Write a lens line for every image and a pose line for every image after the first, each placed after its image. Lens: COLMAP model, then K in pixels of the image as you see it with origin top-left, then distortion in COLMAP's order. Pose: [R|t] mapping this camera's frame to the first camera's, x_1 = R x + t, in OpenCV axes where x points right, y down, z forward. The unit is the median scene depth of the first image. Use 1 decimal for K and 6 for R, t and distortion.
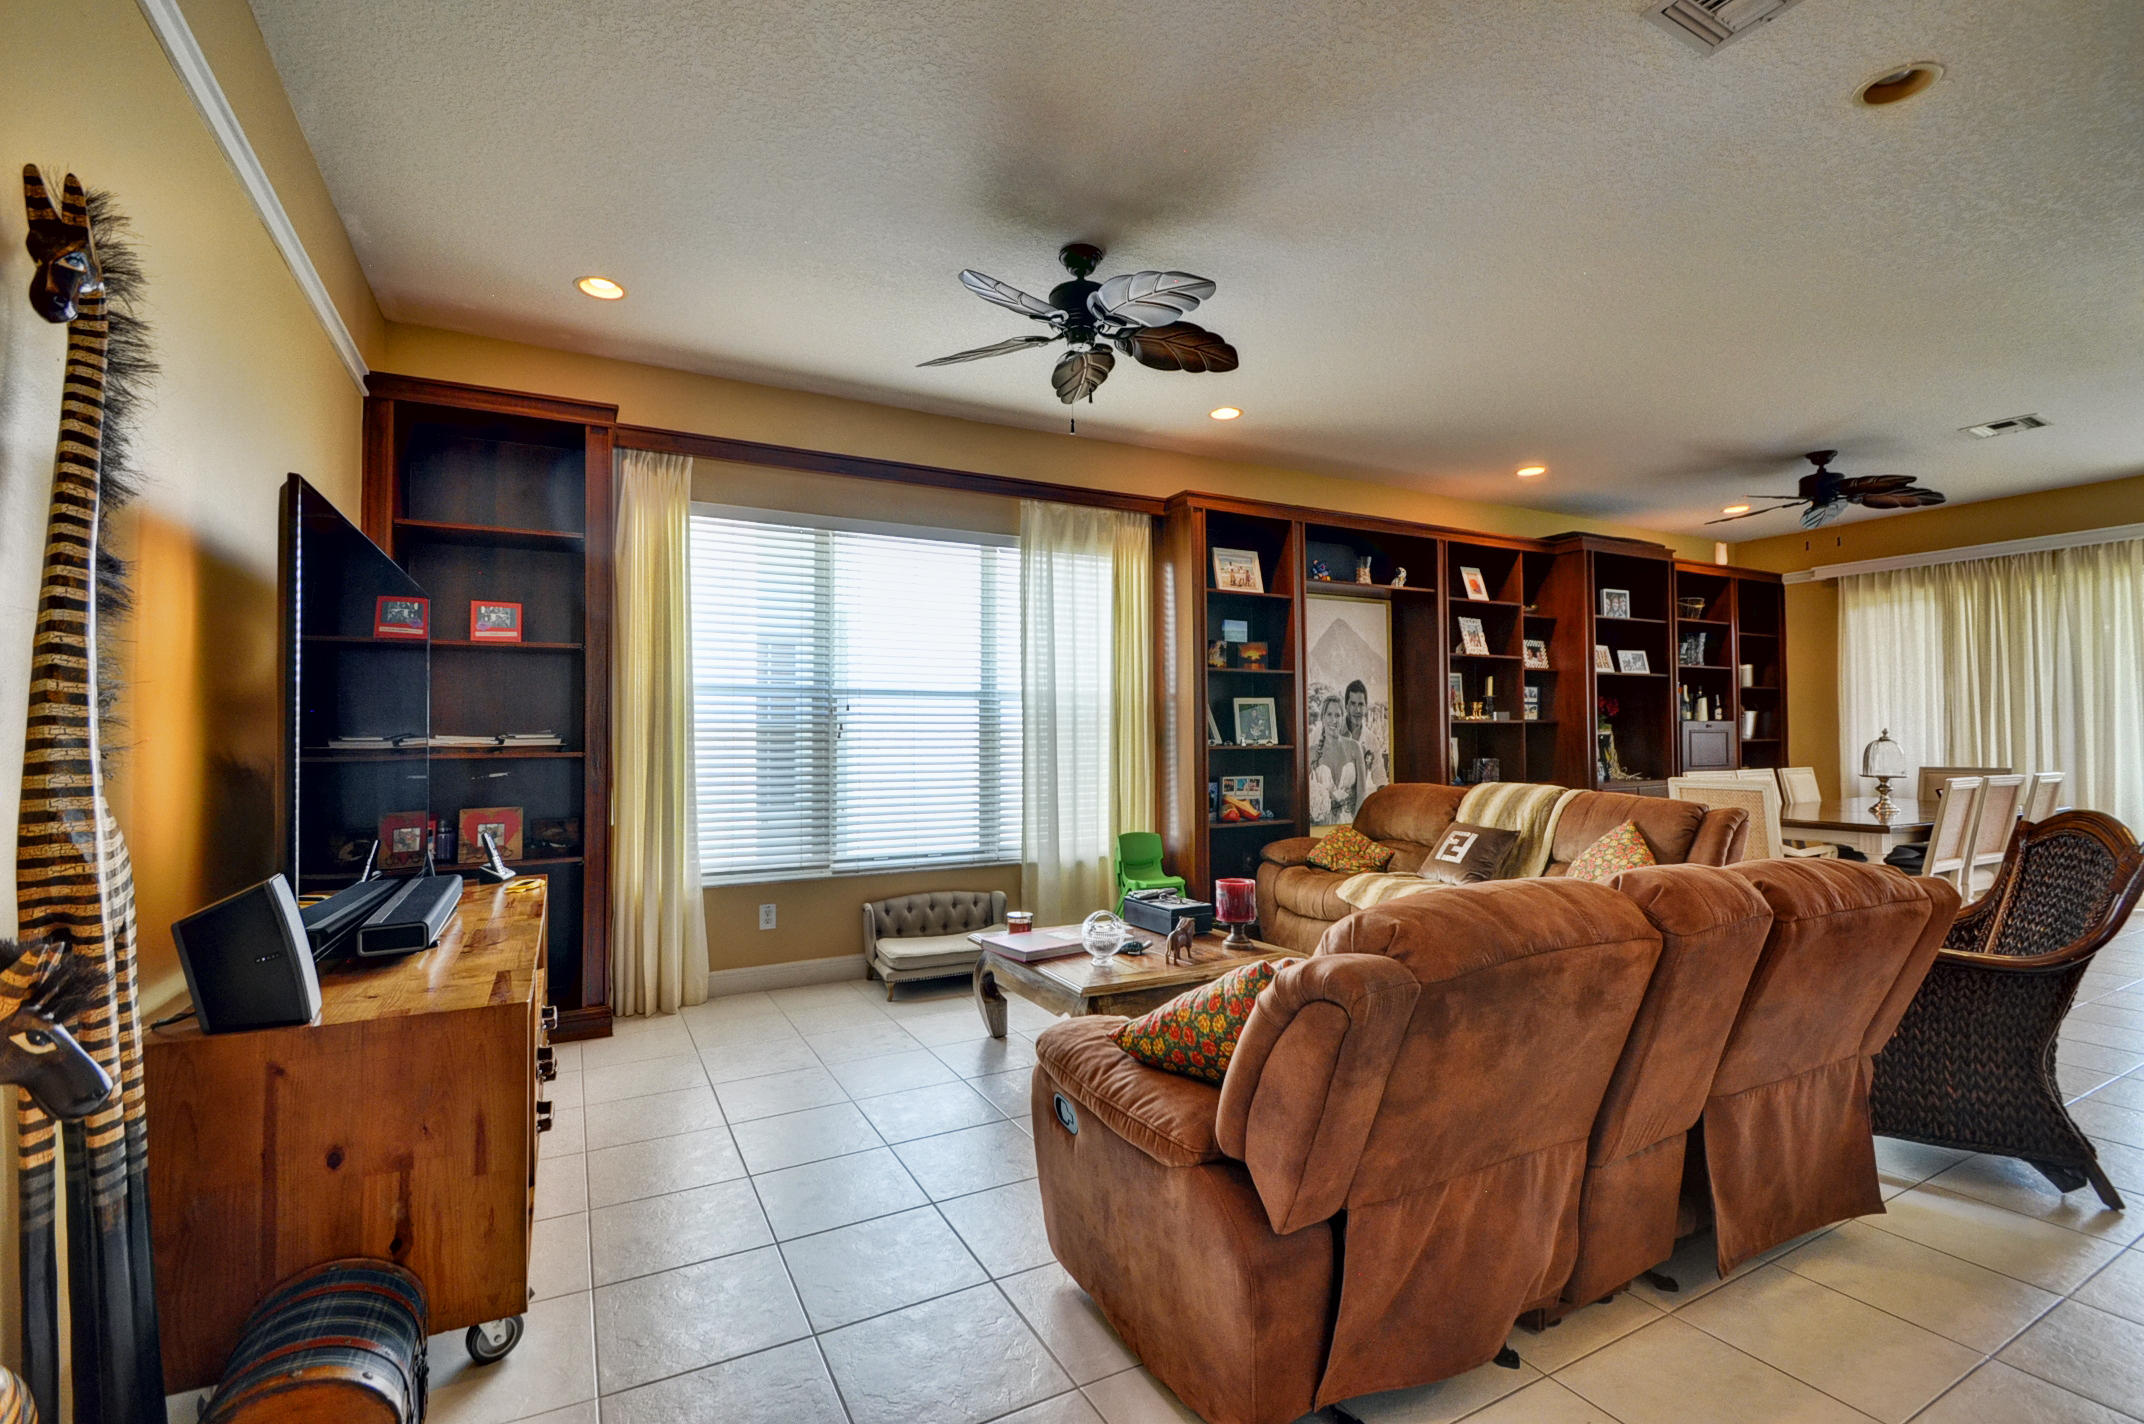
lens RADIAL K [[941.4, 0, 1074.3], [0, 941.4, 714.8], [0, 0, 1]] dist [0.007528, -0.011126]
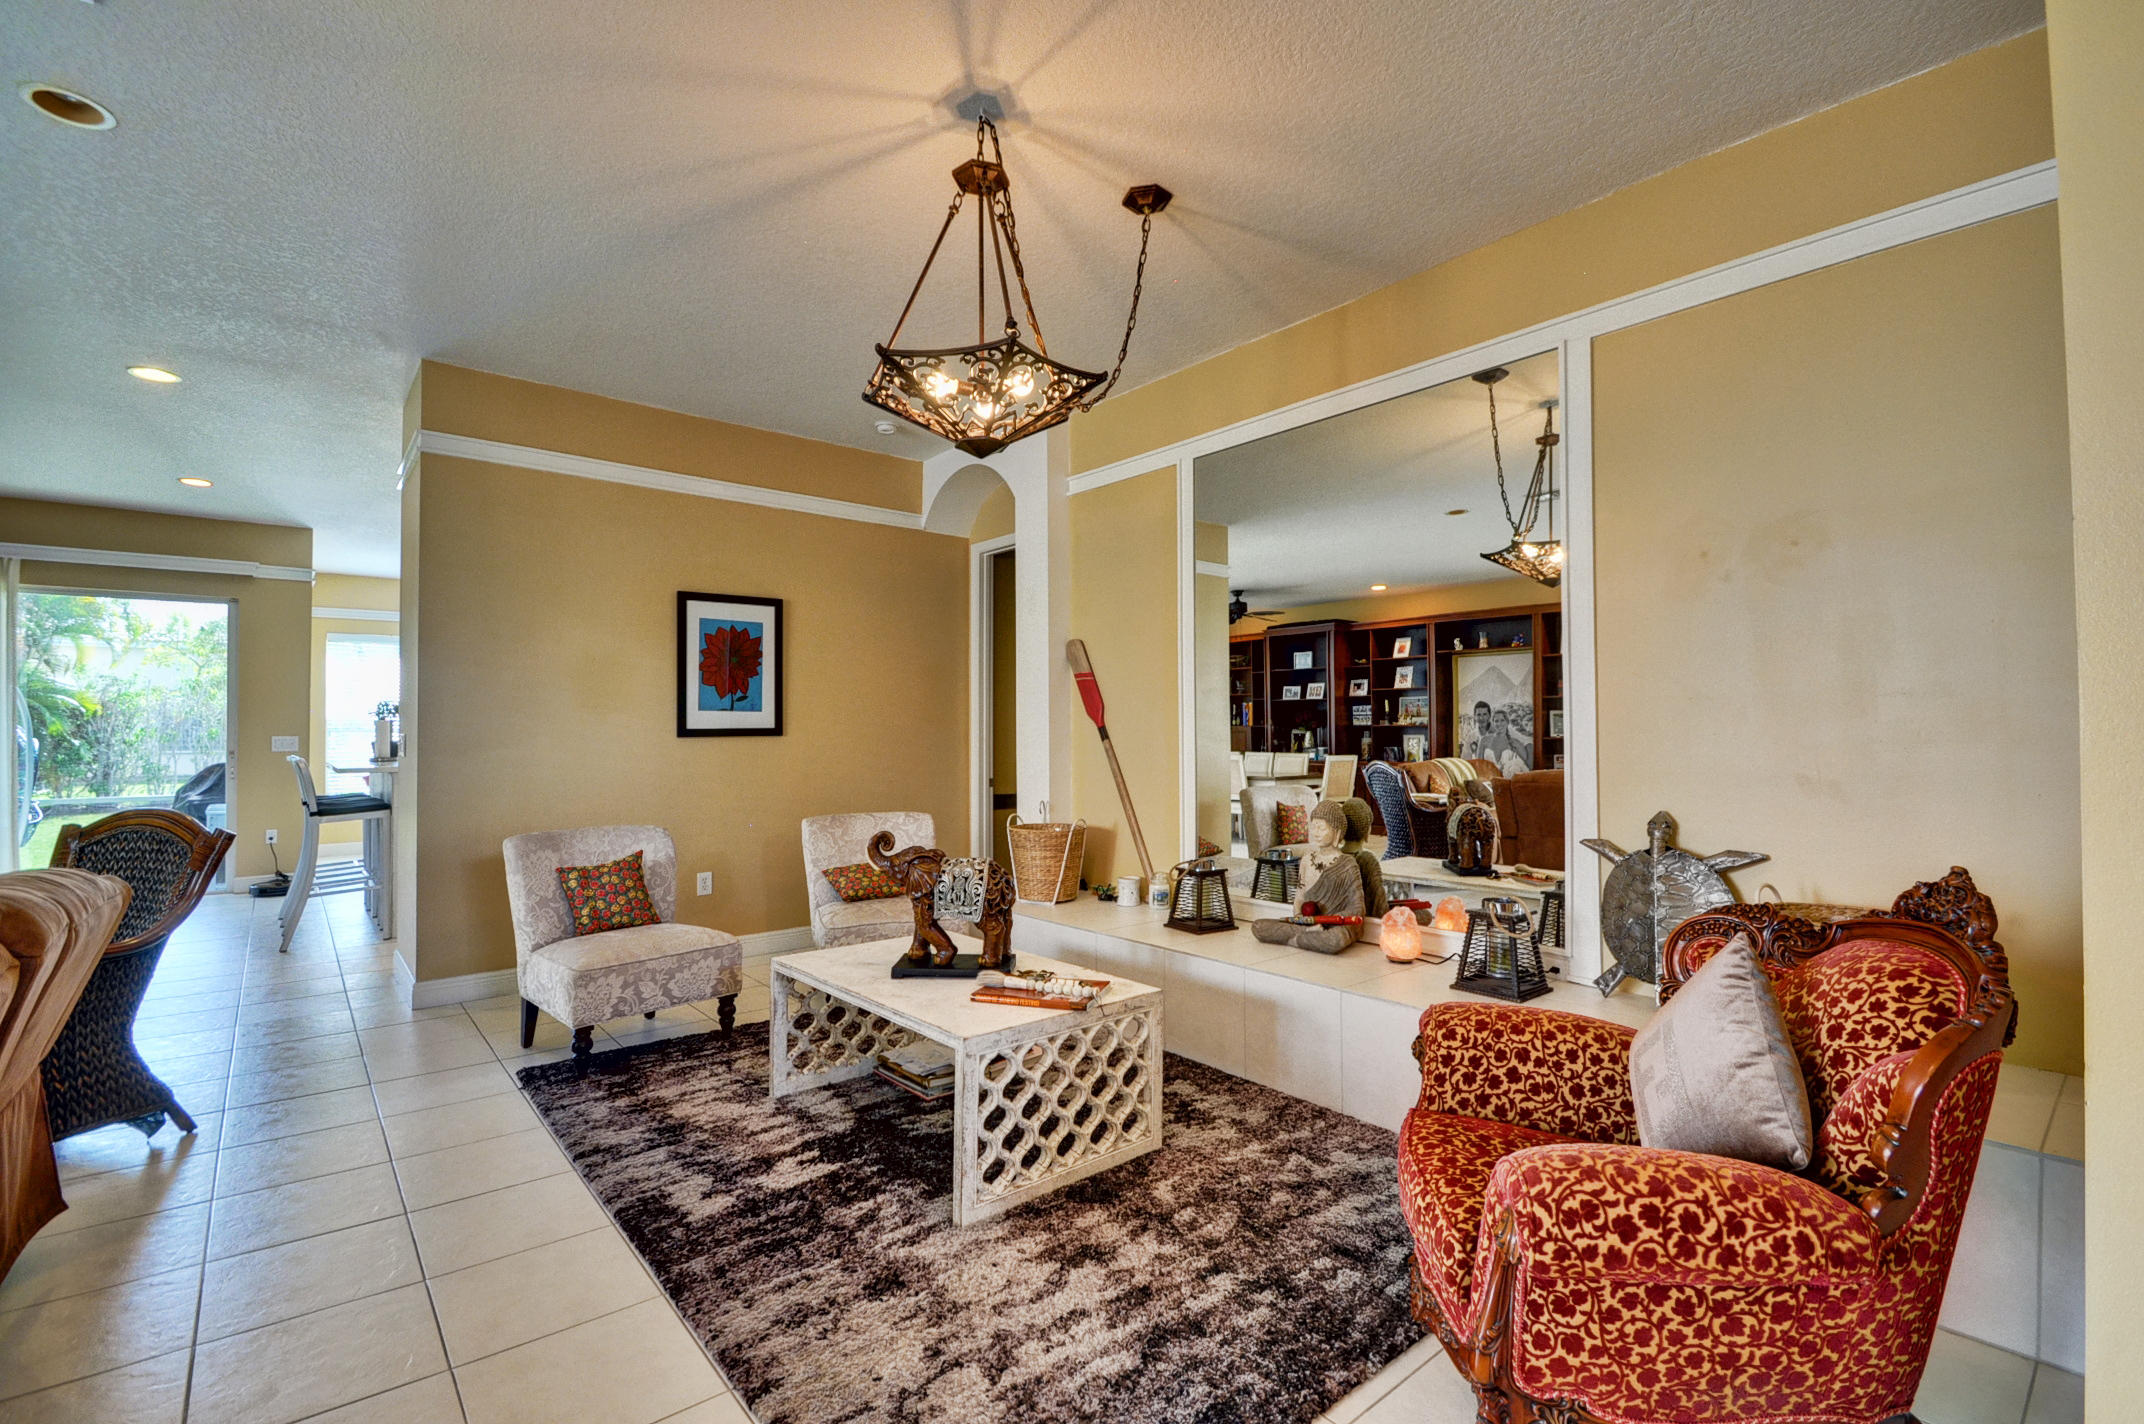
lens RADIAL K [[941.4, 0, 1071.2], [0, 941.4, 718.9], [0, 0, 1]] dist [0.007528, -0.011126]
pose [[-0.207169, 0.021514, 0.978069, -0.128385], [-0.015476, 0.999561, -0.025265, 0.000885], [-0.978183, -0.020371, -0.206745, 0.049314]]
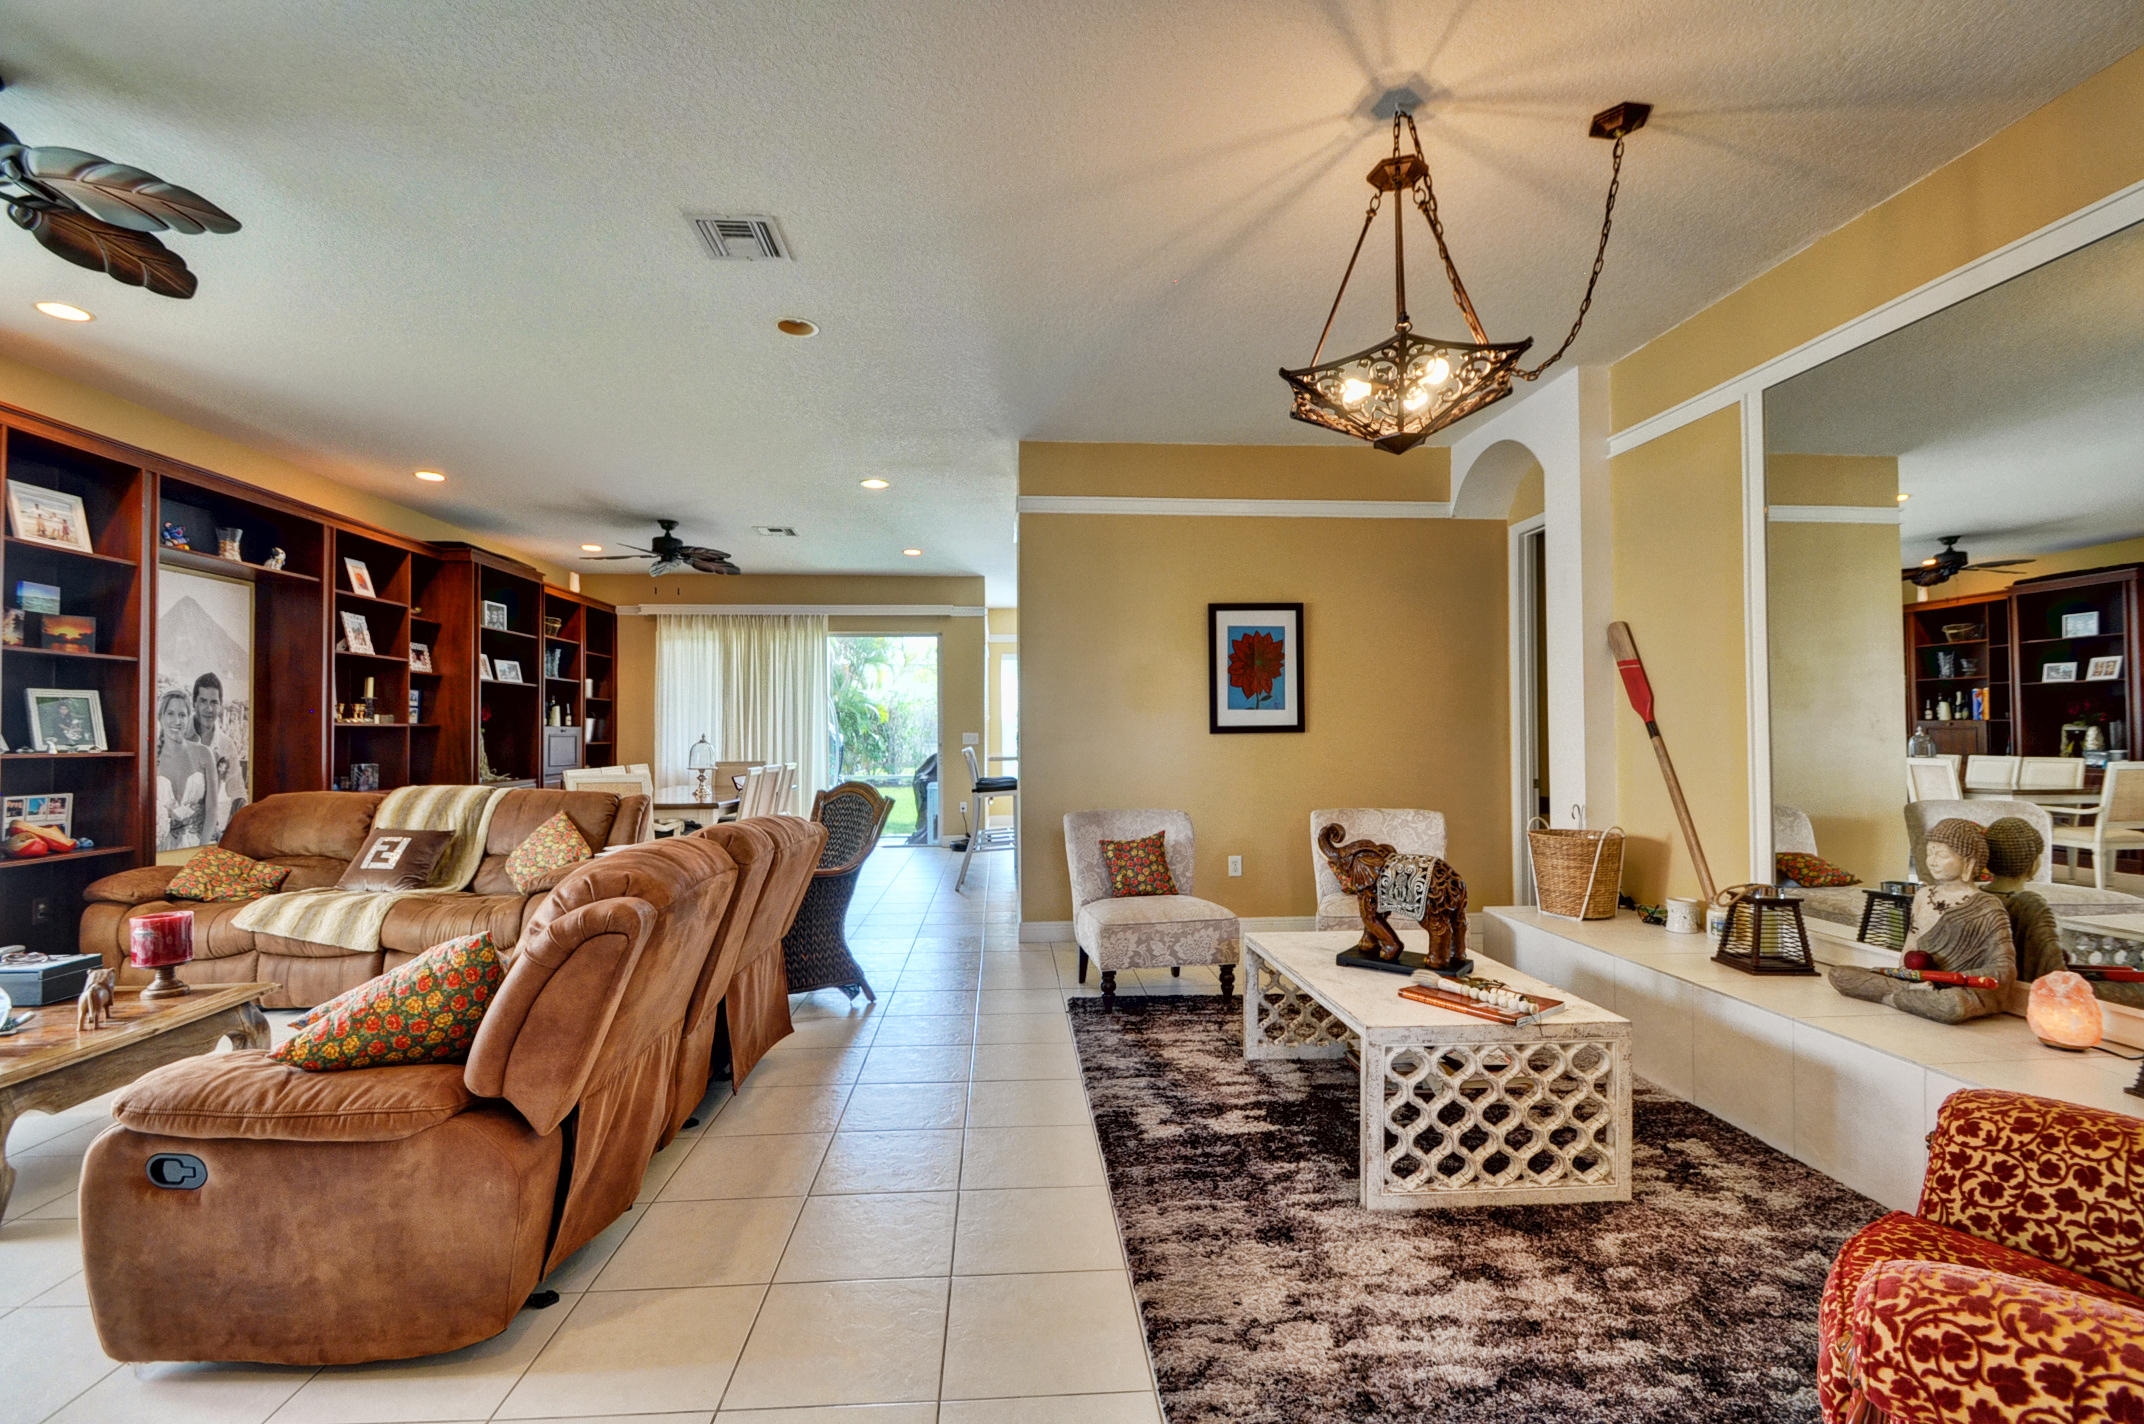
lens RADIAL K [[941.4, 0, 1068.9], [0, 941.4, 719.9], [0, 0, 1]] dist [0.007528, -0.011126]
pose [[0.406017, 0.016953, 0.913708, -0.152763], [-0.017273, 0.999792, -0.010875, 0.000469], [-0.913702, -0.011367, 0.406225, -0.031898]]
